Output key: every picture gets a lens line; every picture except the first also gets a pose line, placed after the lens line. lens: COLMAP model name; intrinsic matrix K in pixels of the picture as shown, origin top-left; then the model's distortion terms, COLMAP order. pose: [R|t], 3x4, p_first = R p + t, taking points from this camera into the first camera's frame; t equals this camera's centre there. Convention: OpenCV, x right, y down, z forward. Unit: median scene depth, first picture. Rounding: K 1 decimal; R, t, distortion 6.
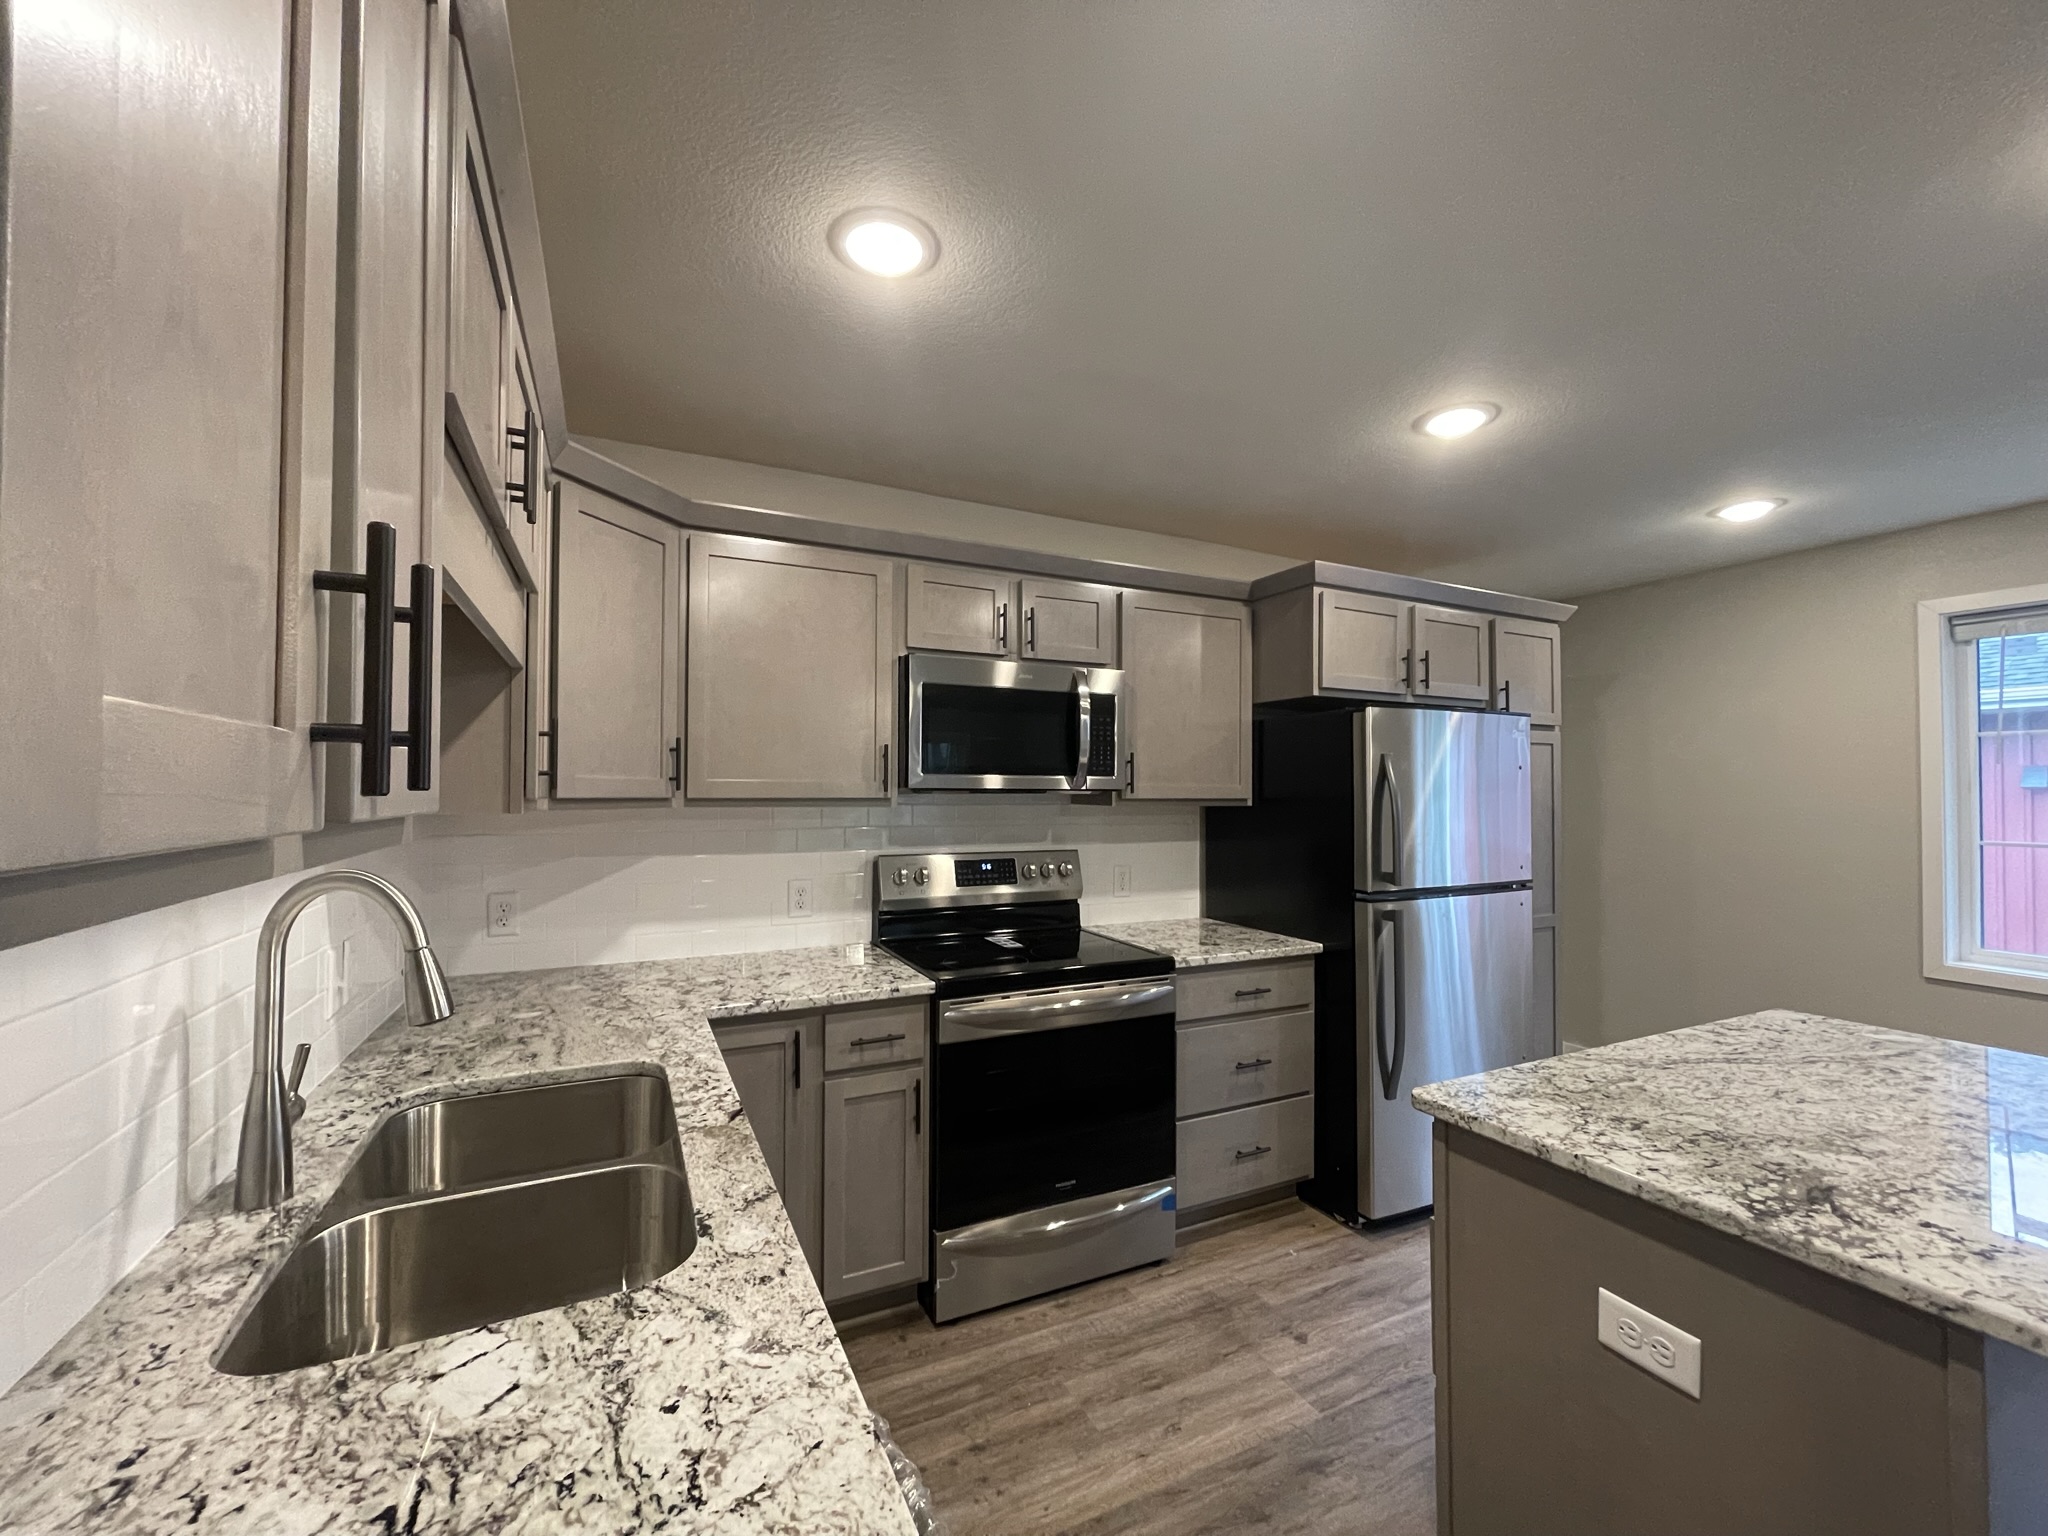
lens RADIAL K [[818.9, 0, 1025.7], [0, 818.9, 779.7], [0, 0, 1]] dist [0.007377, 0.000224]
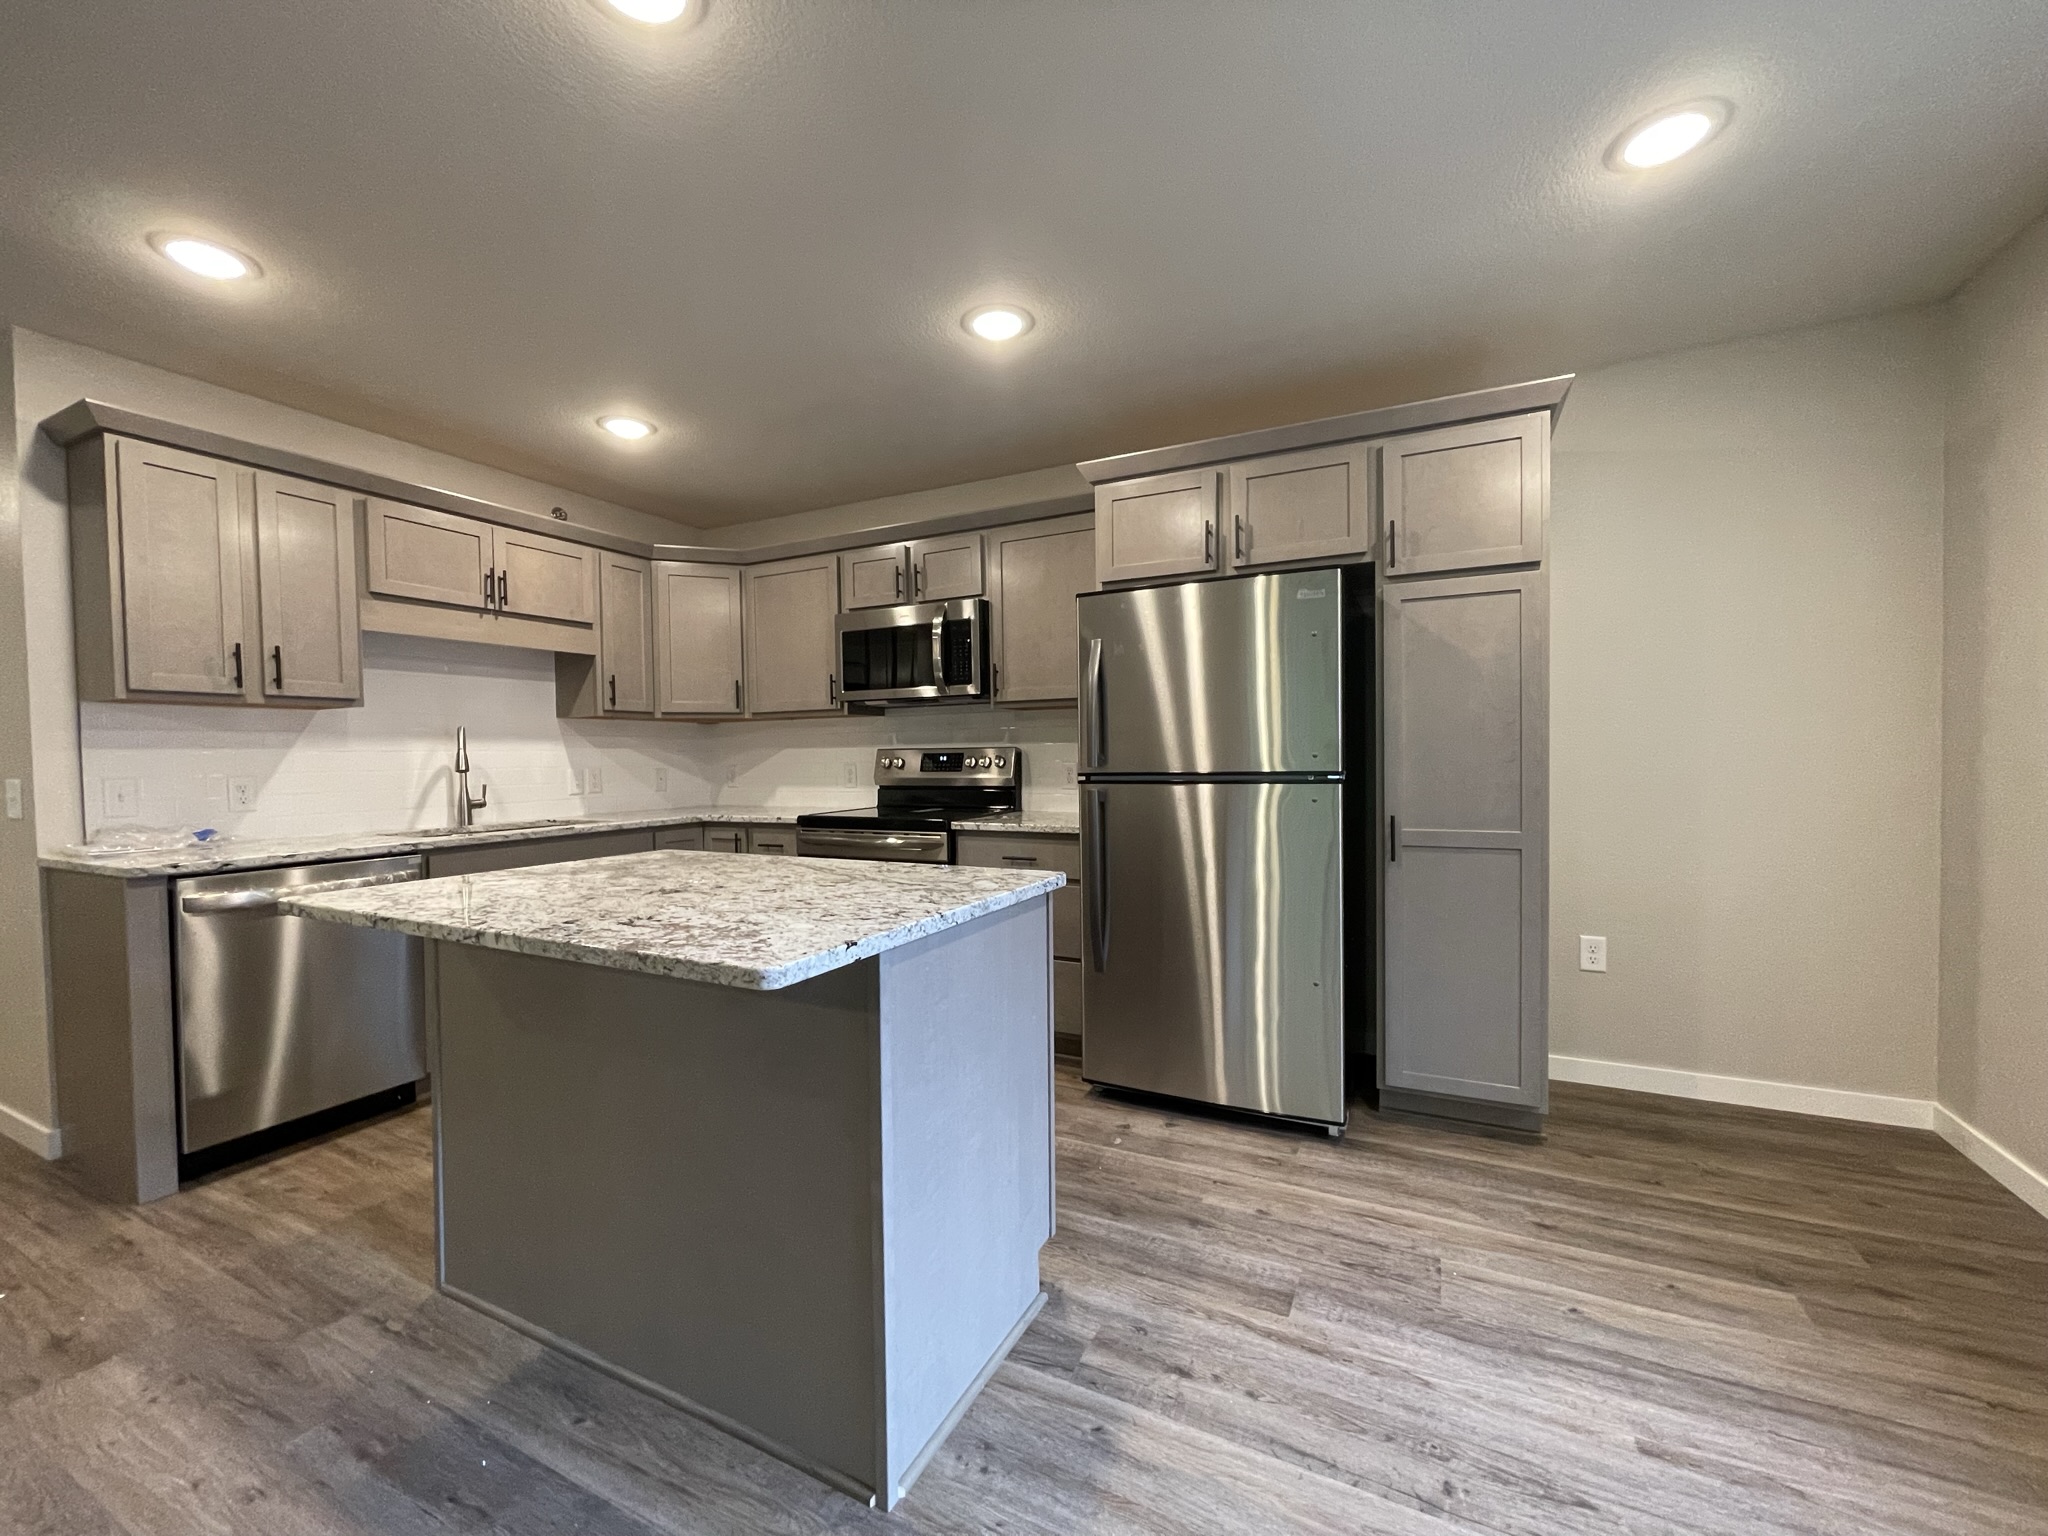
lens RADIAL K [[833.7, 0, 1022.2], [0, 833.7, 775.6], [0, 0, 1]] dist [0.001410, 0.000111]
pose [[0.601952, 0.009694, -0.798473, 1.215634], [0.031844, 0.998840, 0.036133, 0.095010], [0.797897, -0.047176, 0.600945, 0.290570]]
